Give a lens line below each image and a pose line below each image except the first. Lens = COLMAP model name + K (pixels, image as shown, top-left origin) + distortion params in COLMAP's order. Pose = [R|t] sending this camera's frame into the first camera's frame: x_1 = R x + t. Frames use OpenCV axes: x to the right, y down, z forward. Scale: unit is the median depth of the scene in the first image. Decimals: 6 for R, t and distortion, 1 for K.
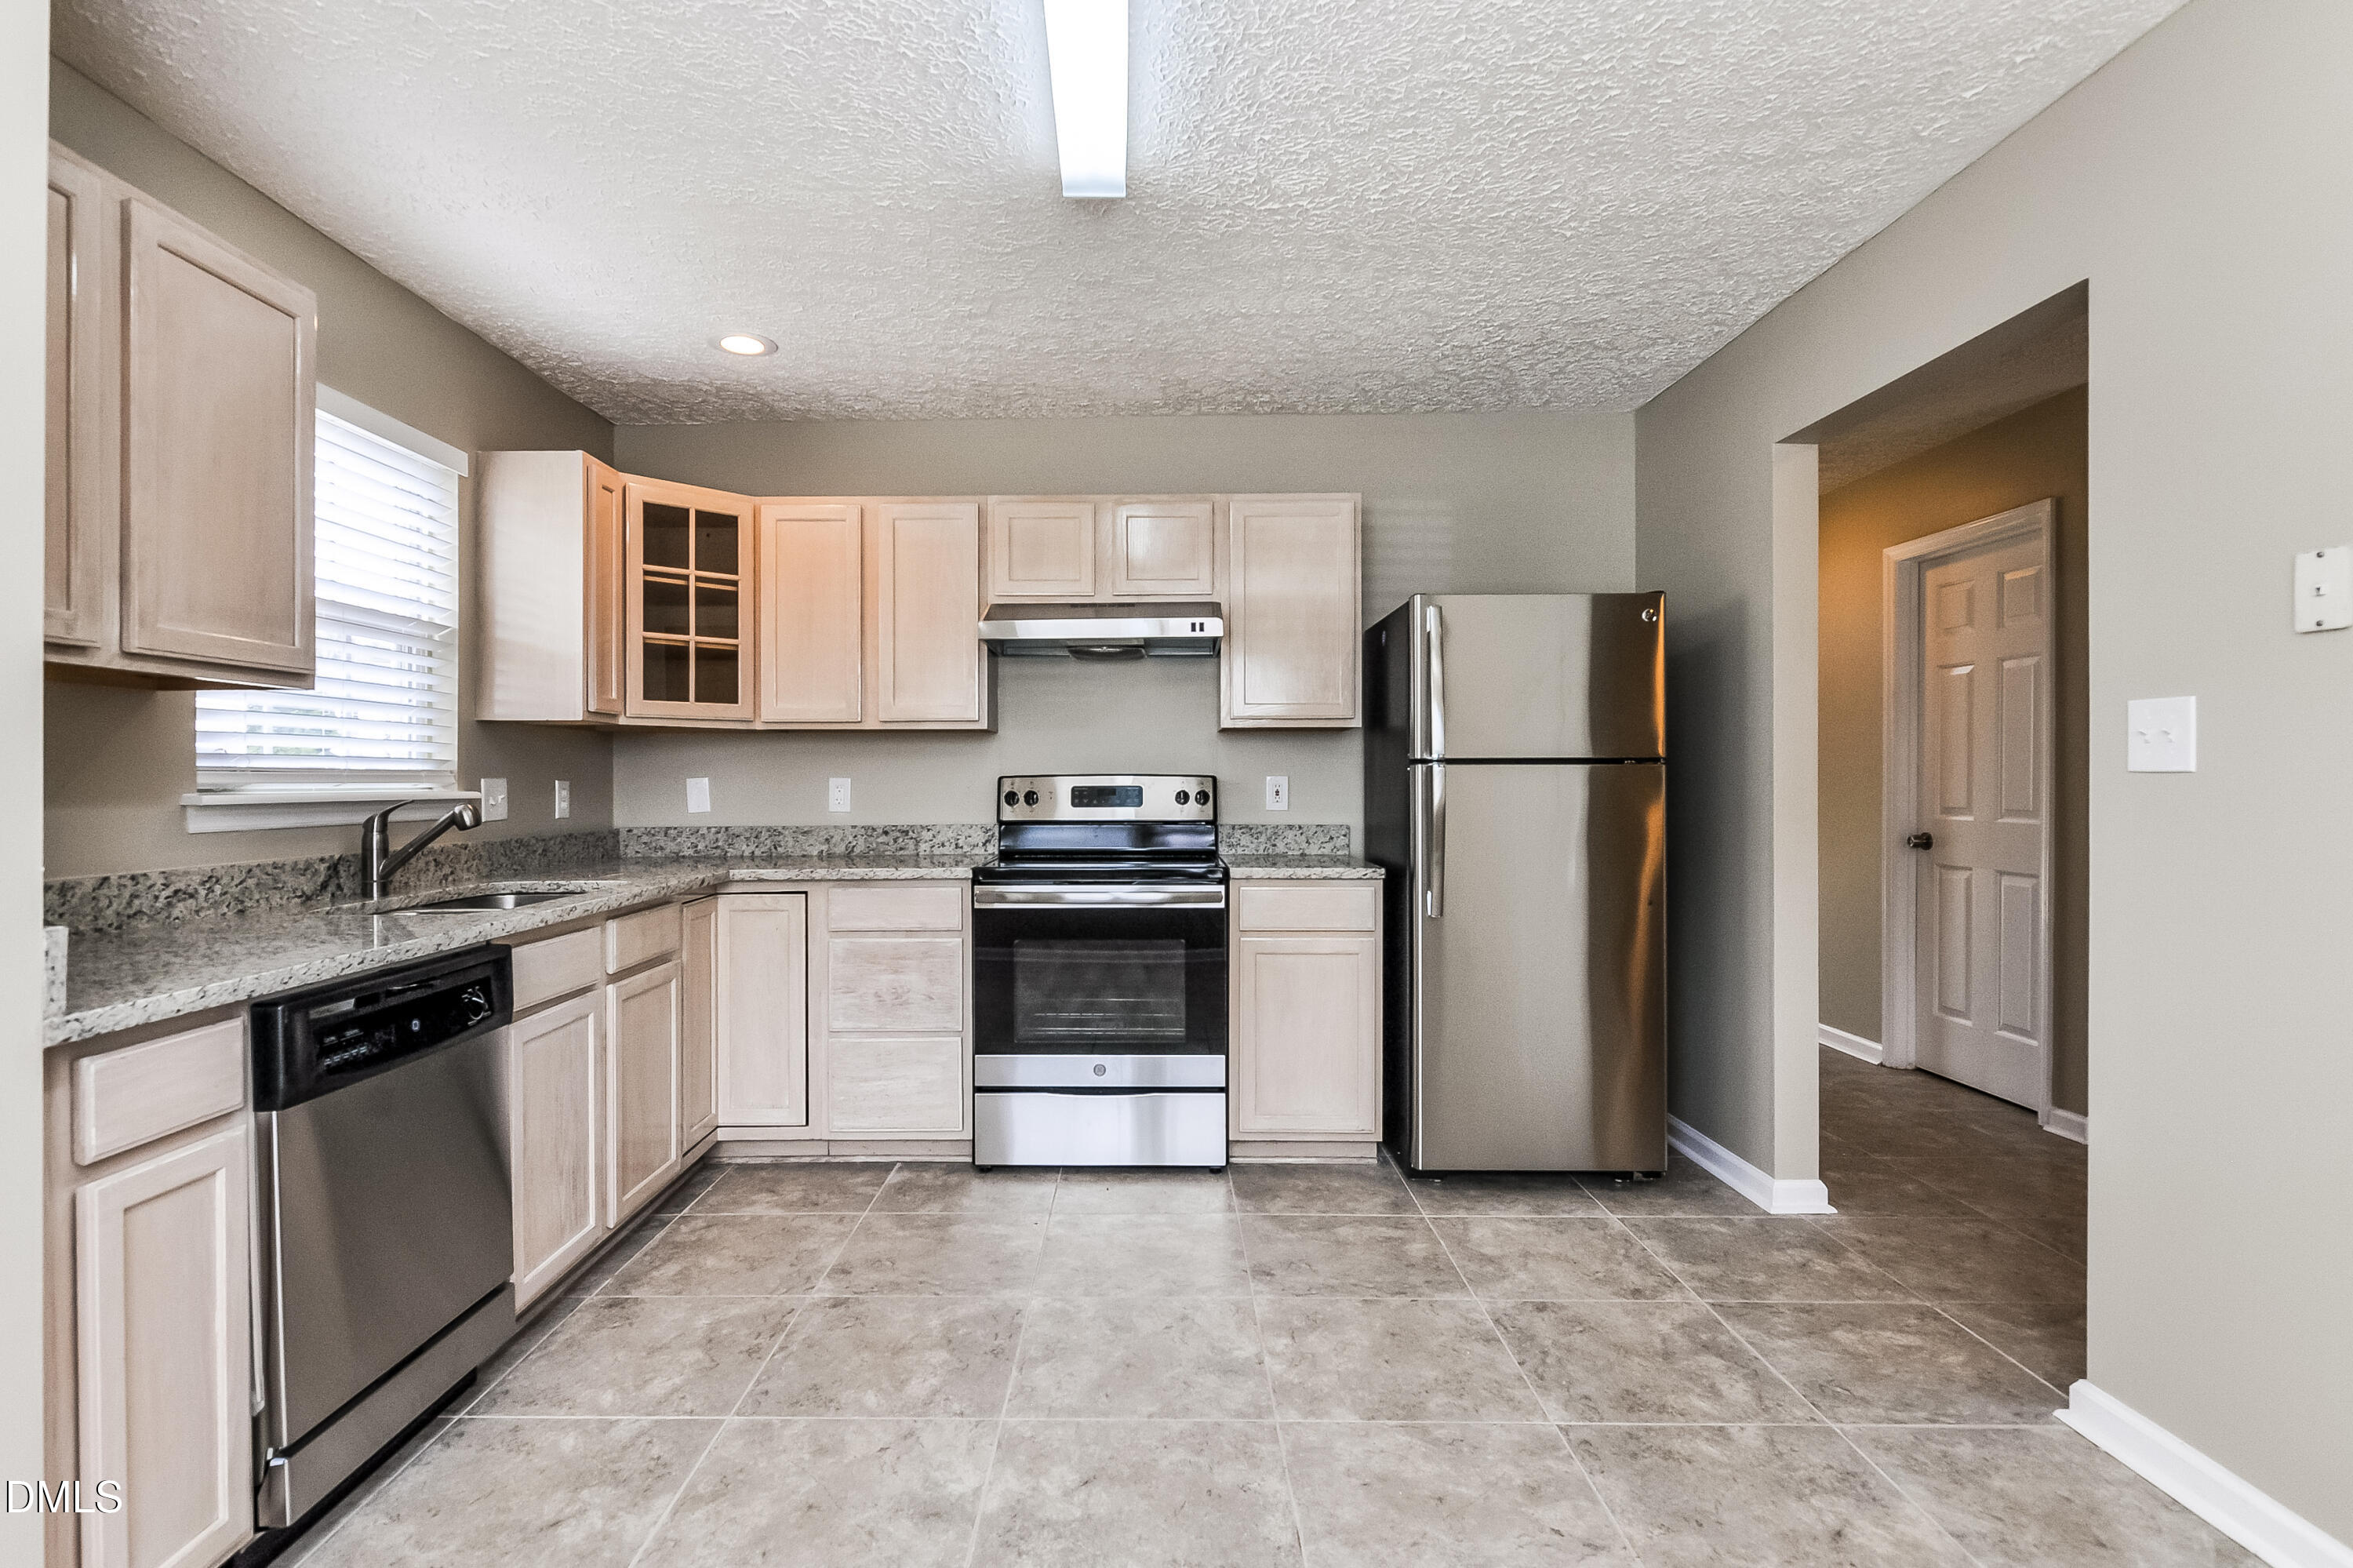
lens RADIAL K [[1110.0, 0, 1175.1], [0, 1110.0, 782.4], [0, 0, 1]] dist [-0.001791, -0.000207]
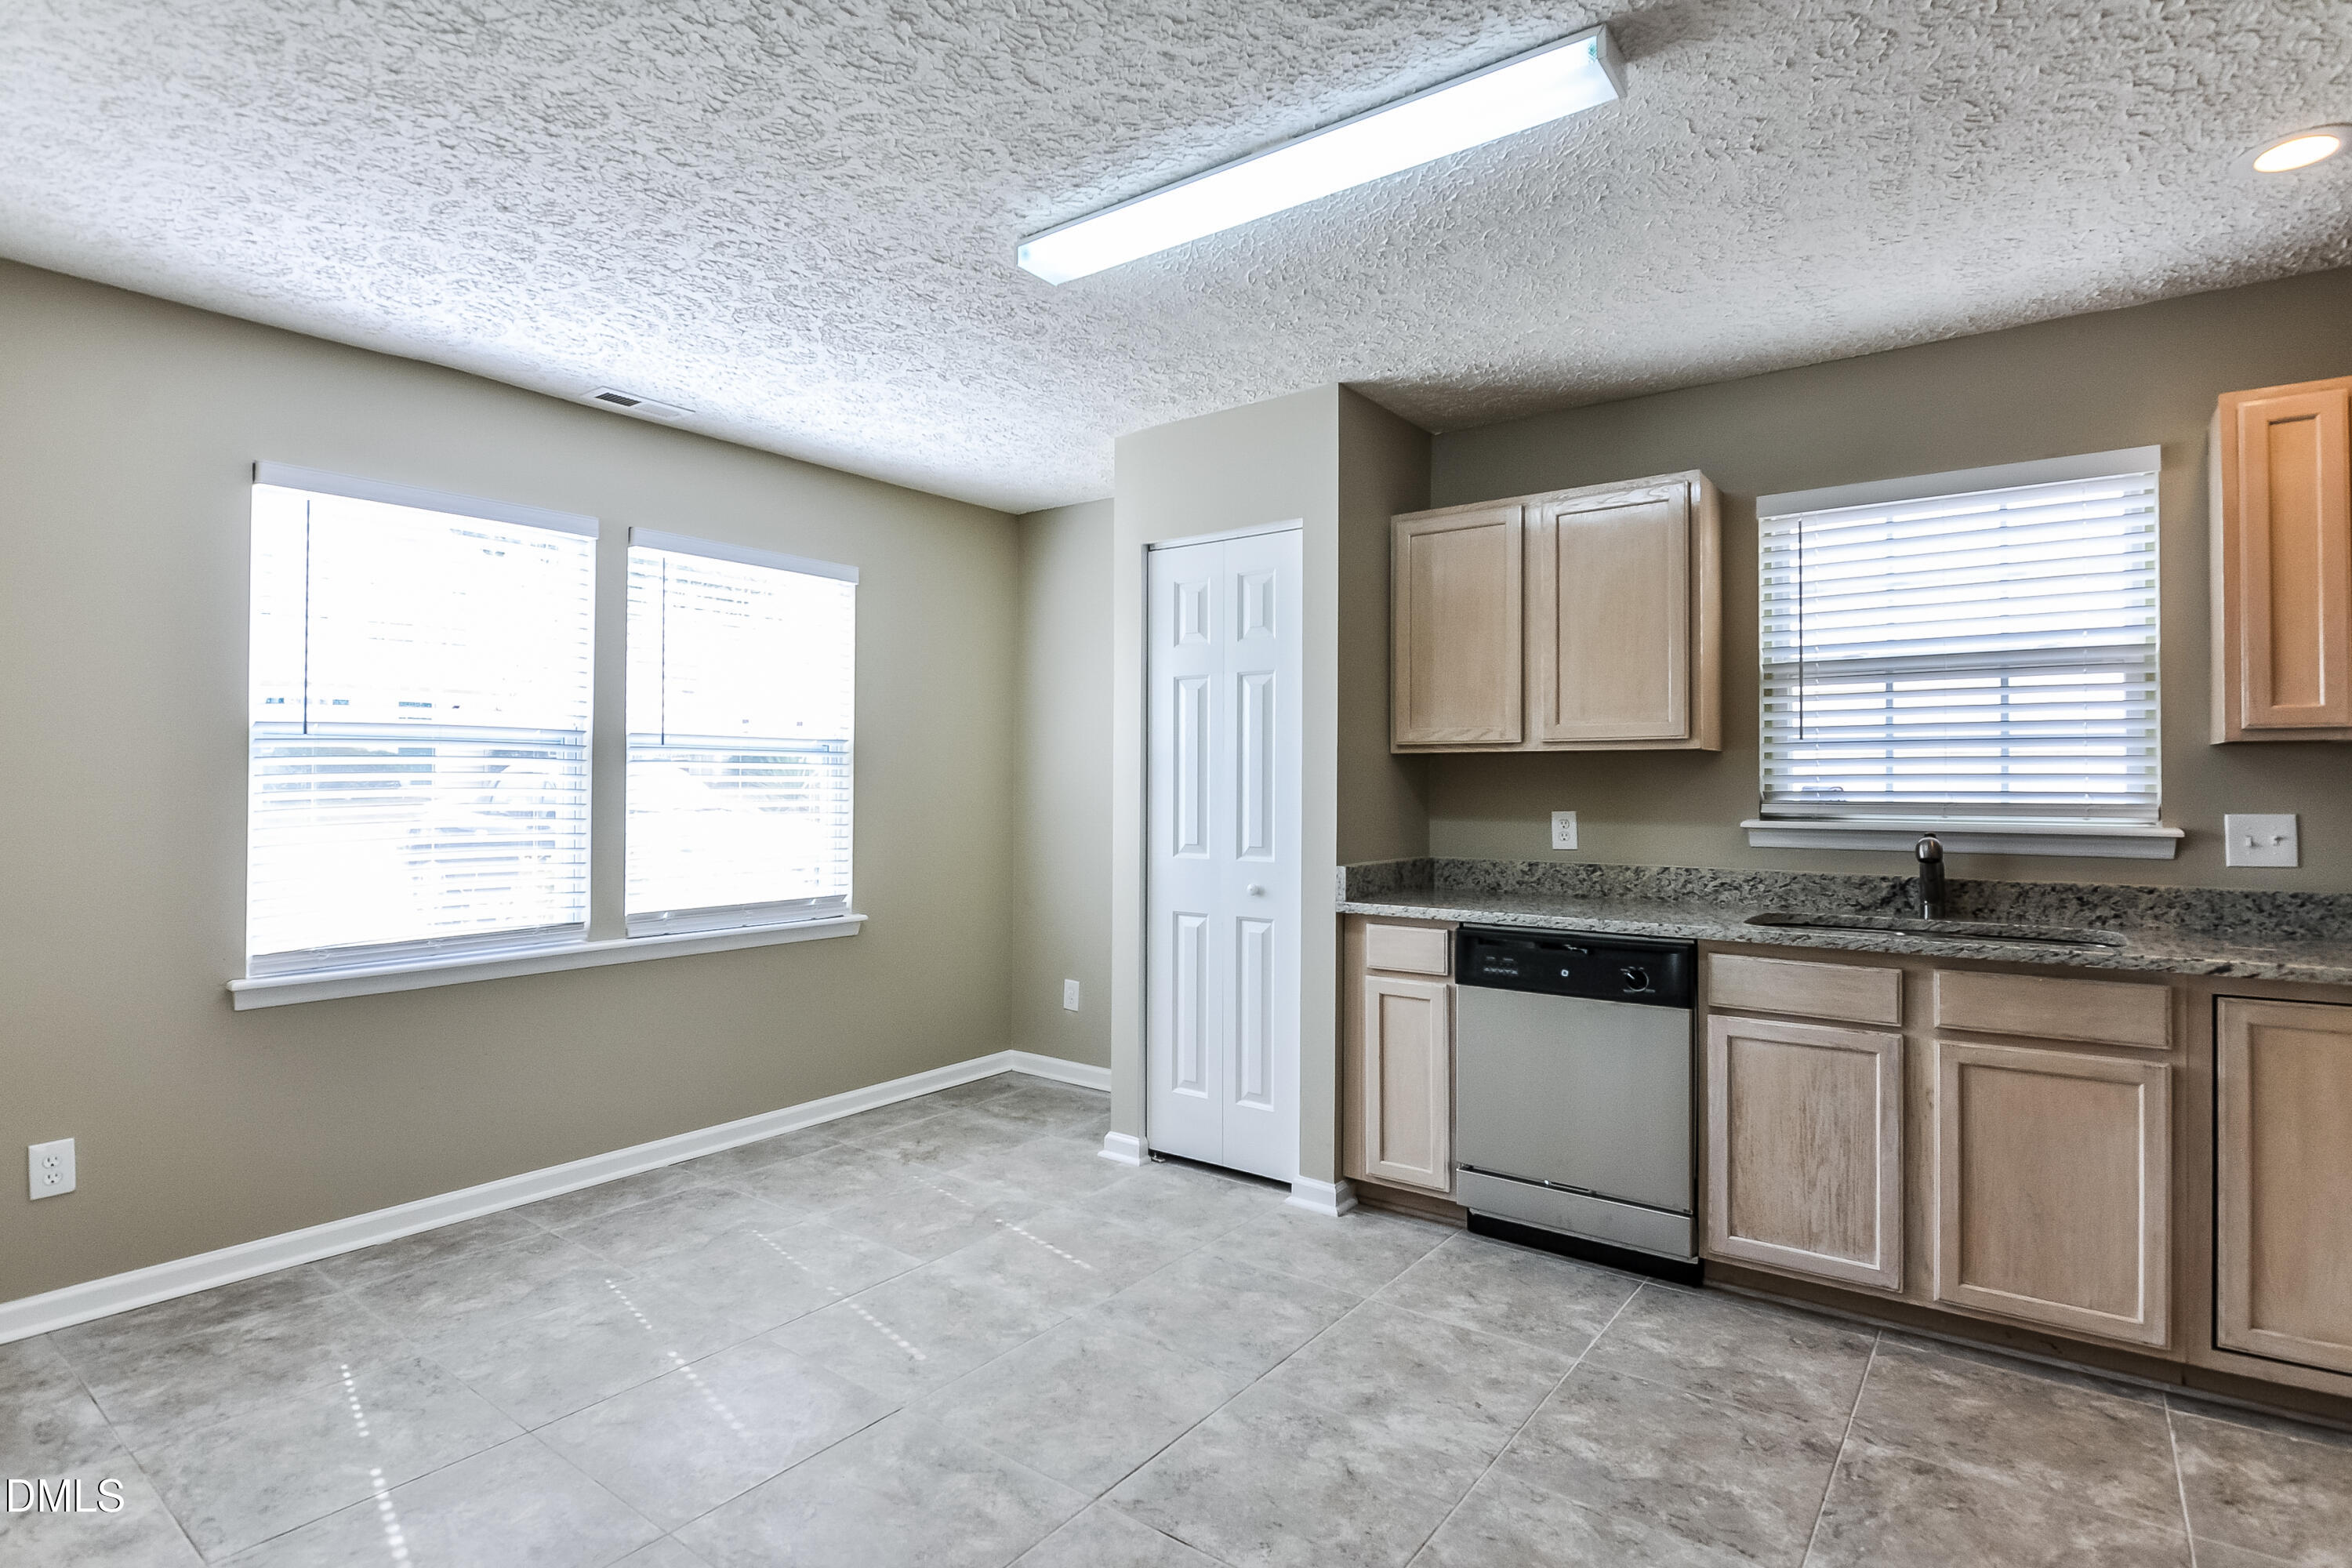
lens RADIAL K [[1142.4, 0, 1172.4], [0, 1142.4, 774.5], [0, 0, 1]] dist [-0.013606, -0.001788]
pose [[-0.584988, -0.006219, -0.811018, 0.703898], [-0.003791, 0.999981, -0.004933, -0.035122], [0.811033, 0.000188, -0.585000, 1.145692]]
